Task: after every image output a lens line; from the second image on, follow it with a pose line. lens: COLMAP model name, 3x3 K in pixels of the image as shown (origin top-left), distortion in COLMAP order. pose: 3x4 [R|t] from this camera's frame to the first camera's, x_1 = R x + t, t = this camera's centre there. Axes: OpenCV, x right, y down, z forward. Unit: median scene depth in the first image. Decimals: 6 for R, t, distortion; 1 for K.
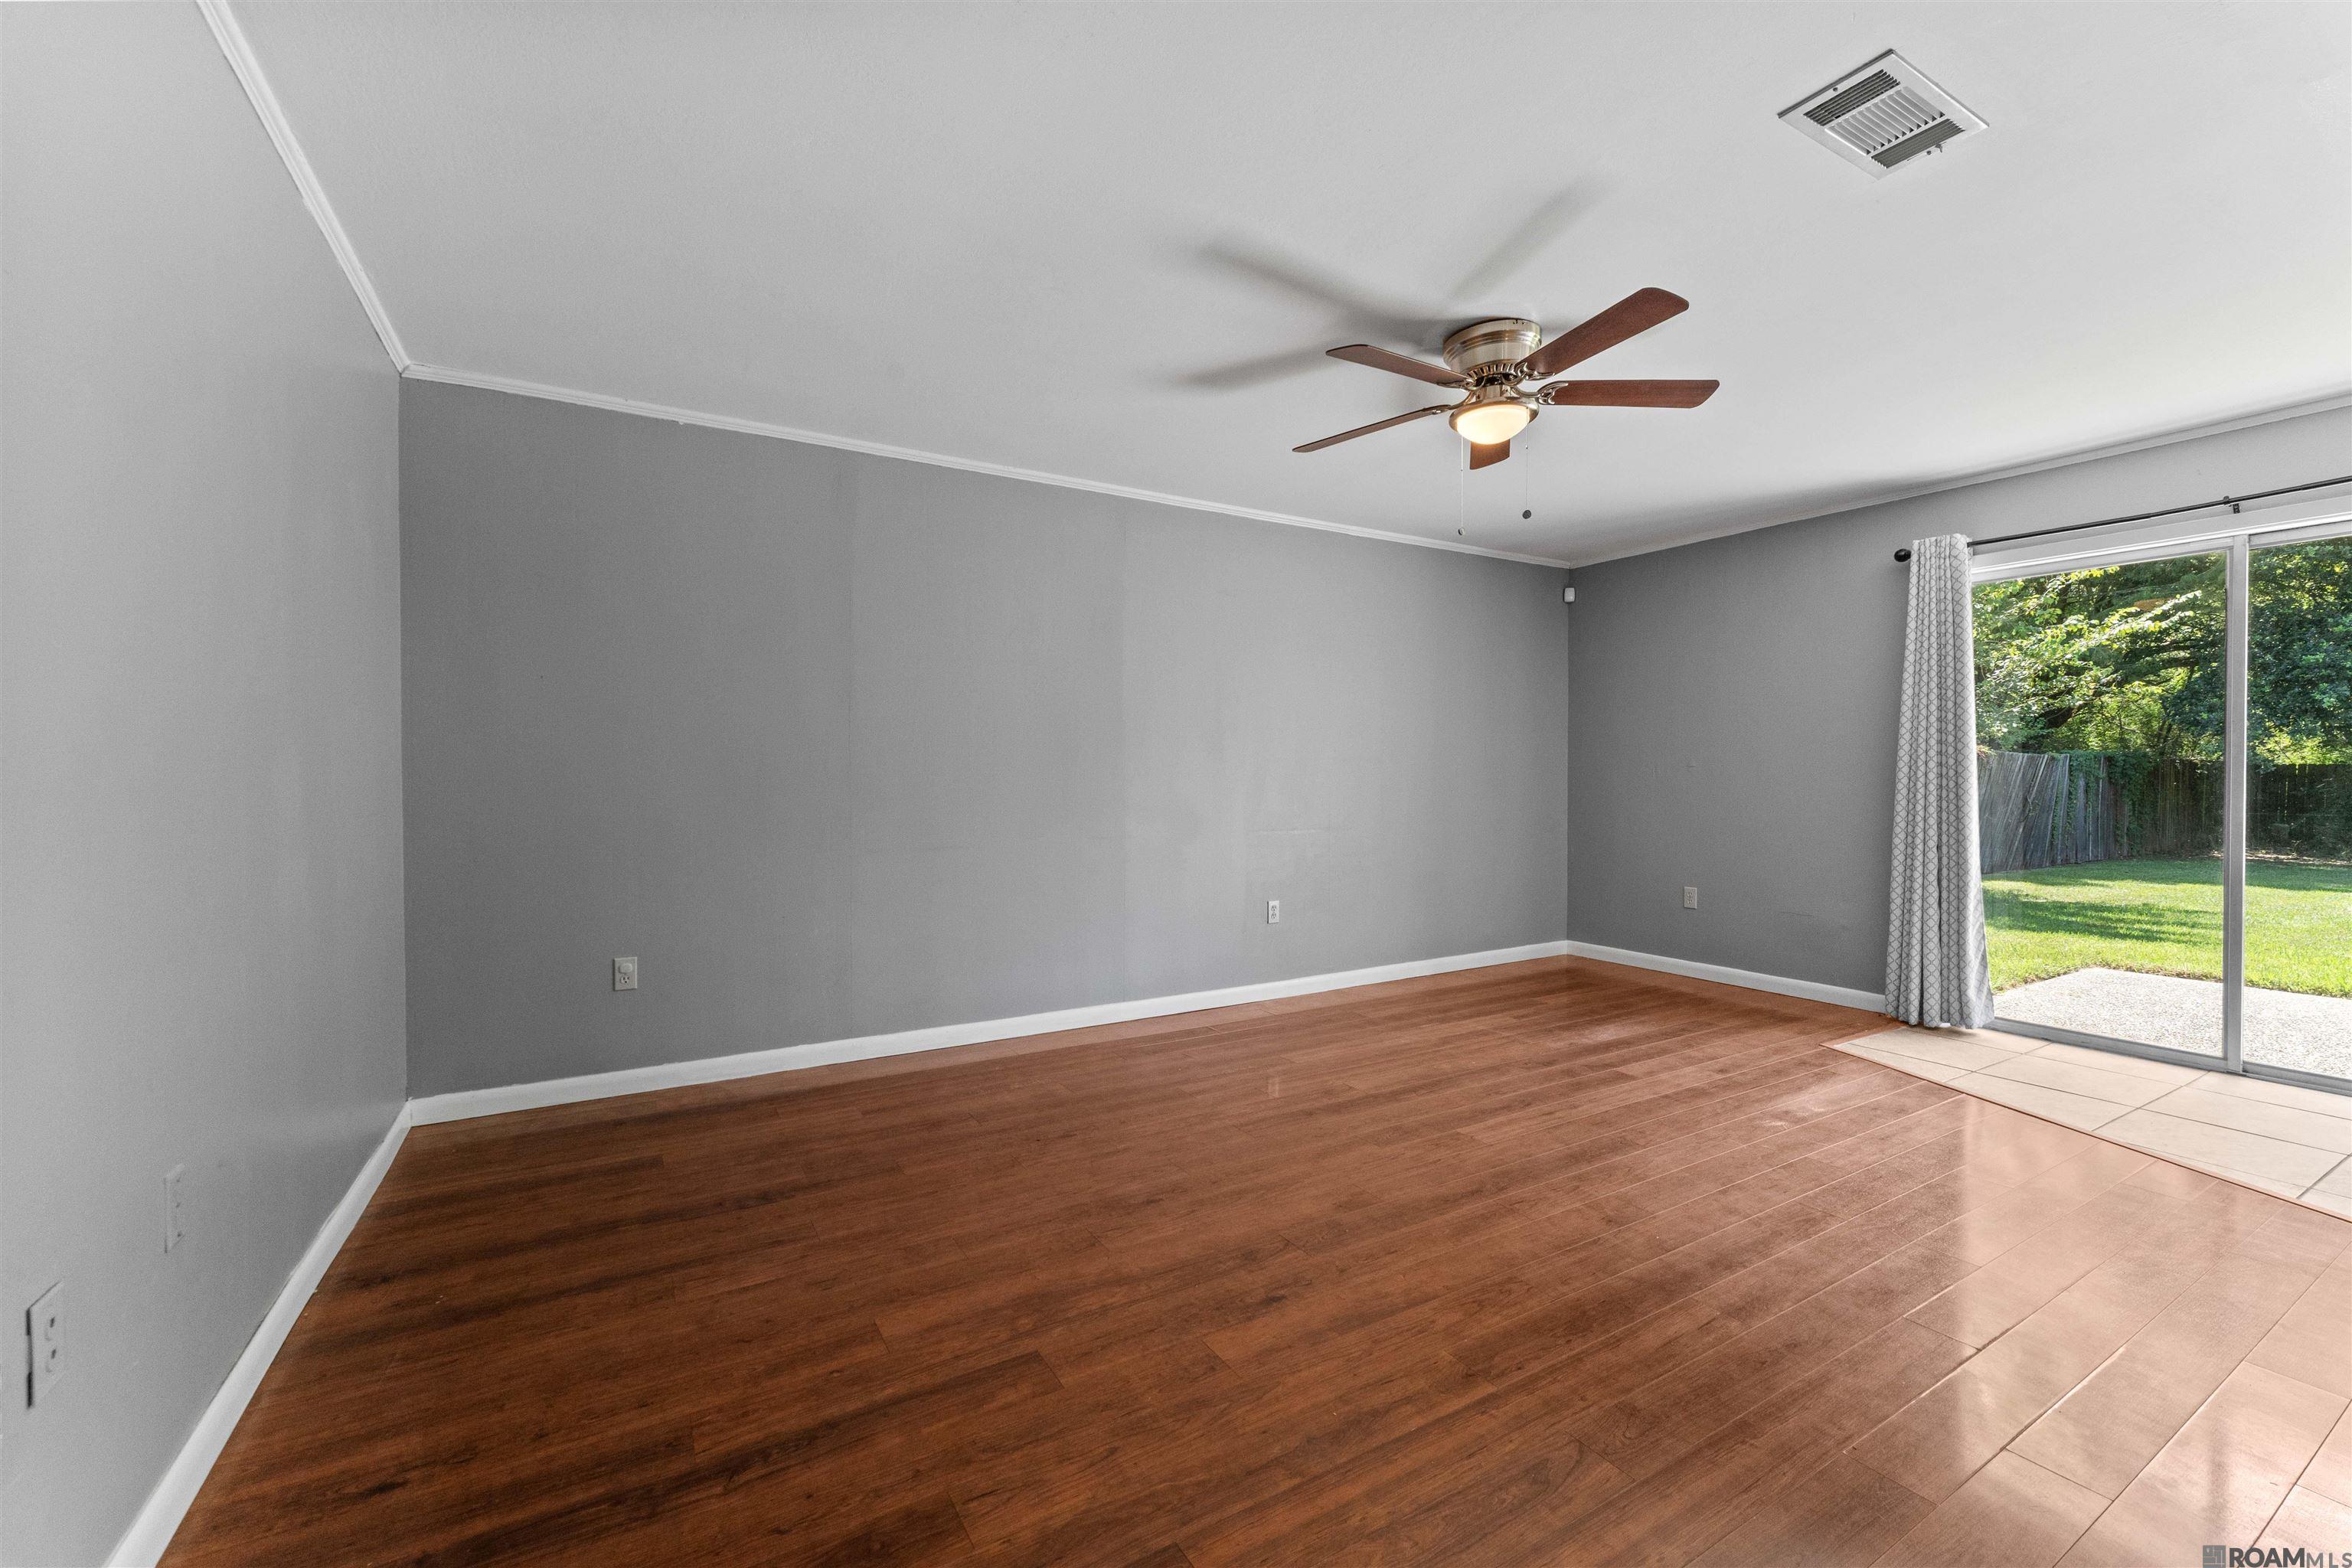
lens RADIAL K [[942.3, 0, 1169.7], [0, 942.3, 794.1], [0, 0, 1]] dist [-0.001917, -0.000218]
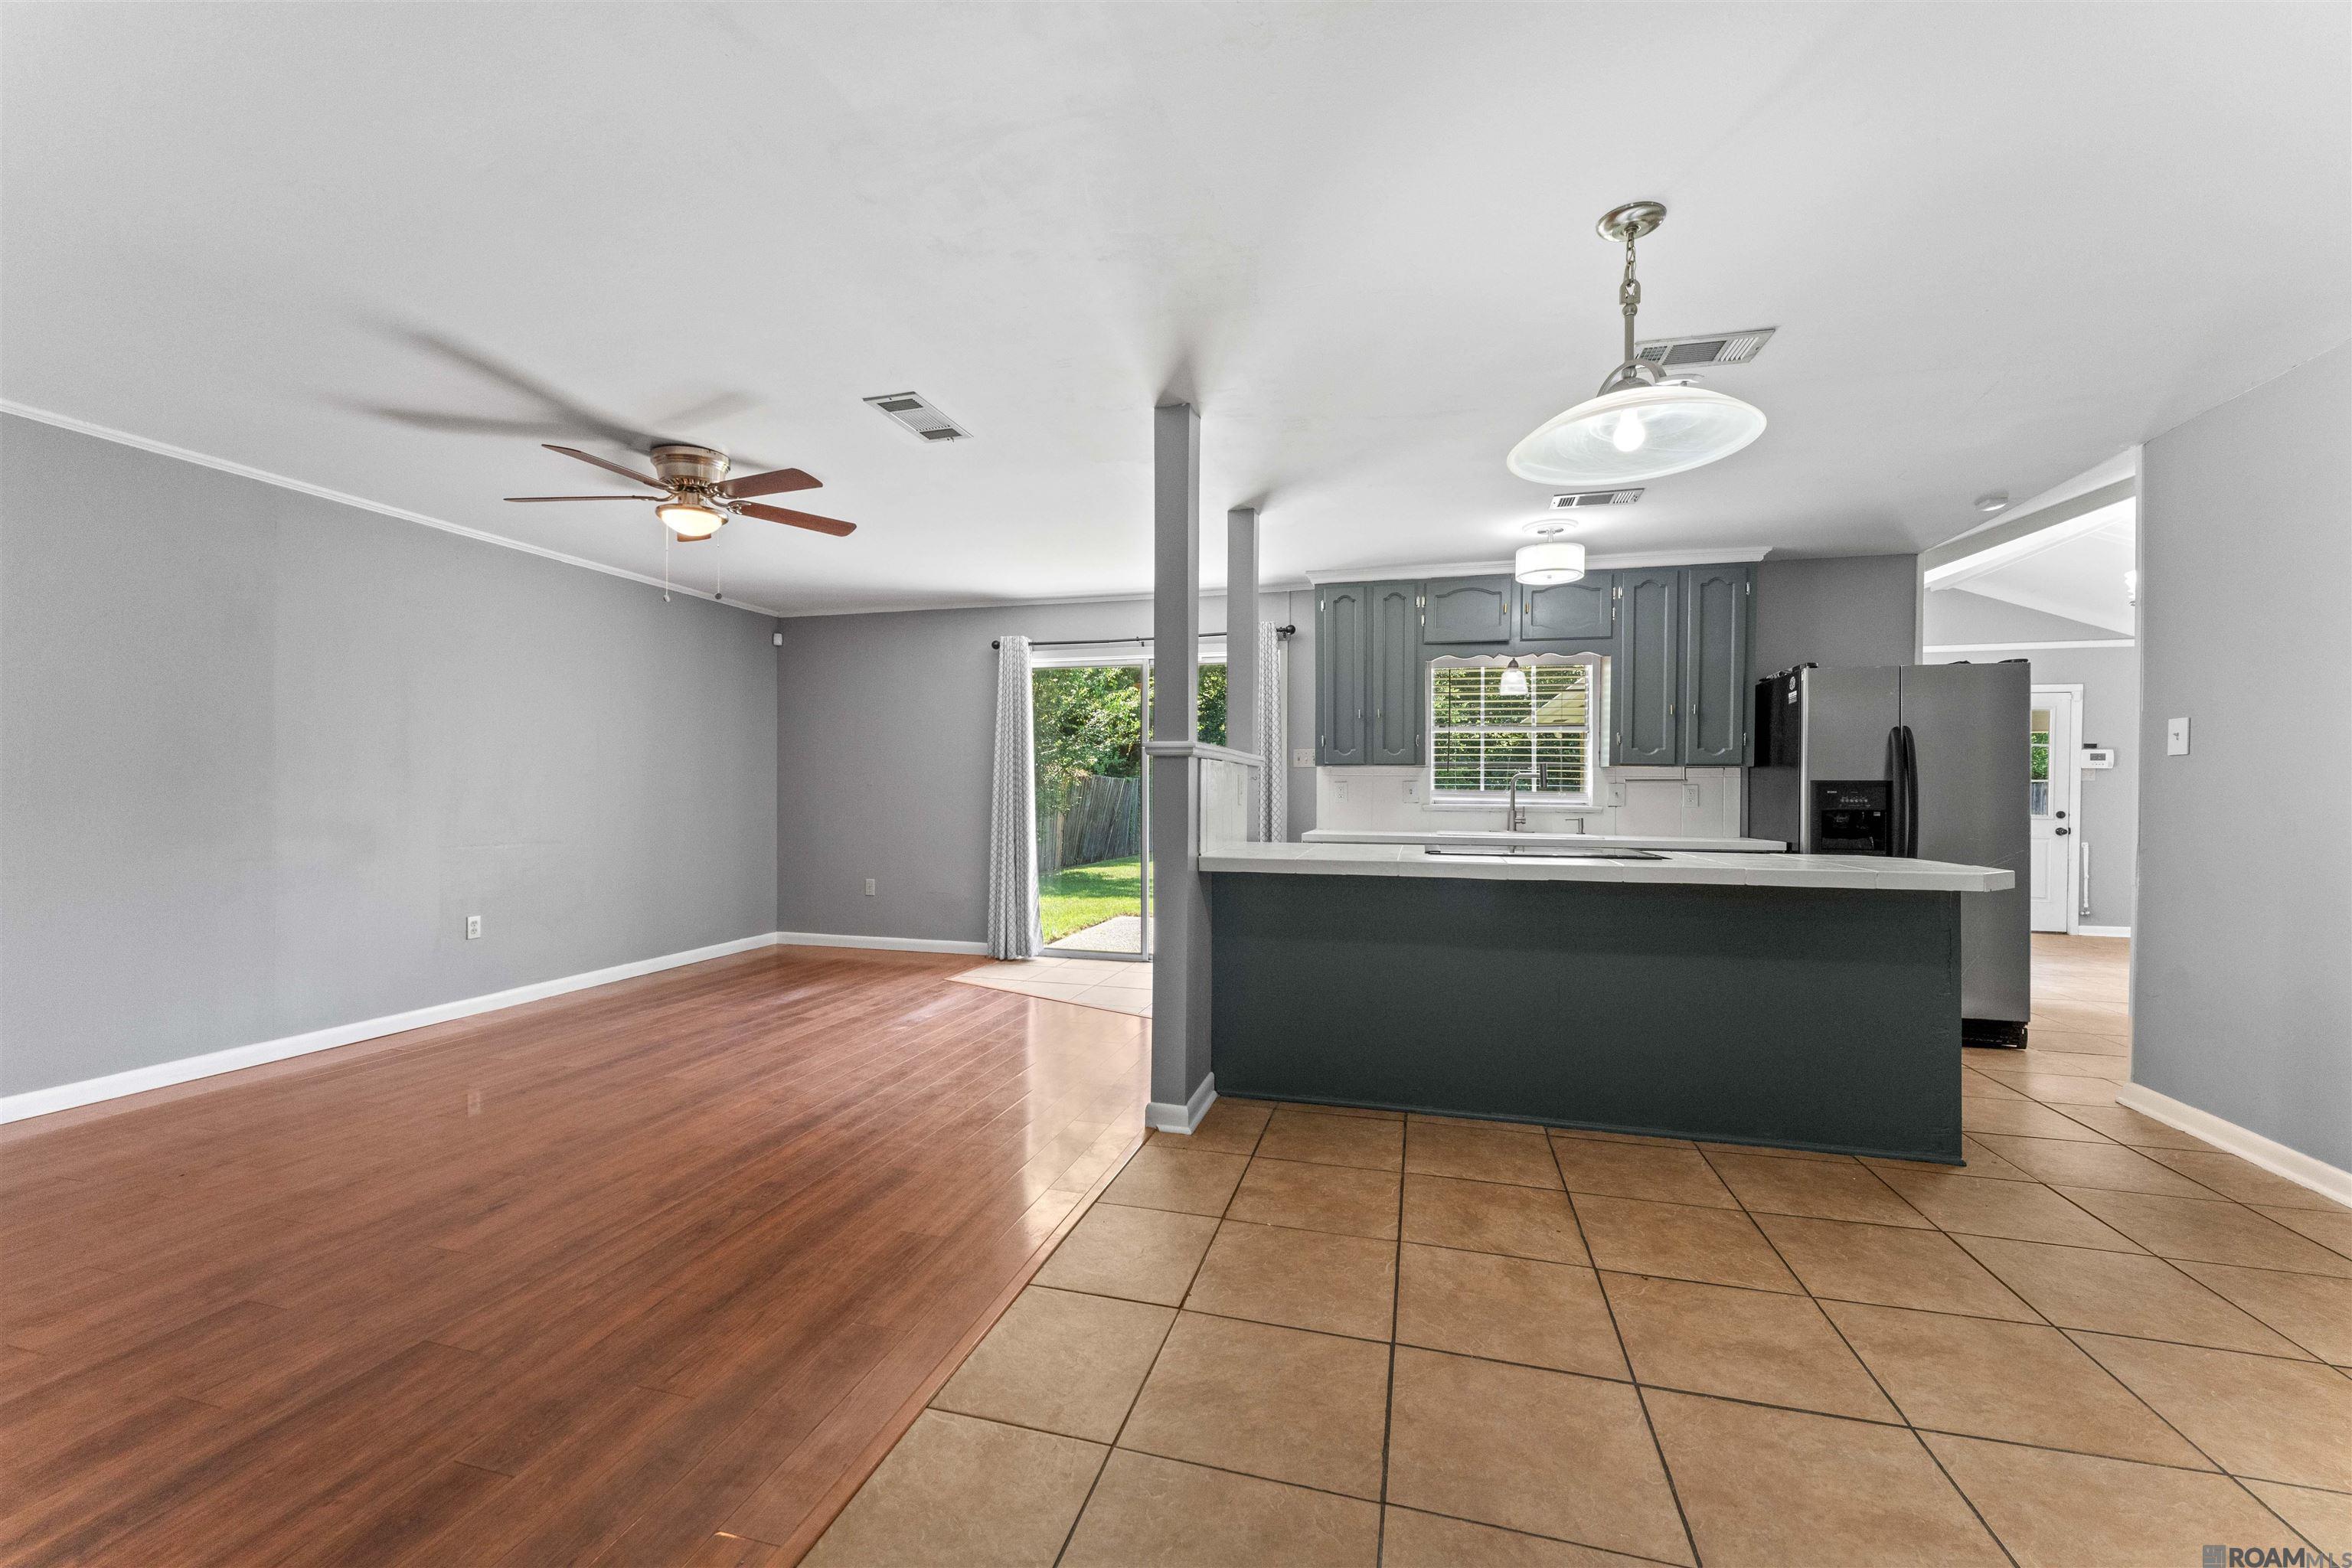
lens RADIAL K [[942.3, 0, 1169.7], [0, 942.3, 794.1], [0, 0, 1]] dist [-0.001917, -0.000218]
pose [[0.721532, 0.001843, 0.692379, -0.078806], [0.009610, 0.999873, -0.012676, 0.004631], [-0.692314, 0.015800, 0.721423, -0.381115]]
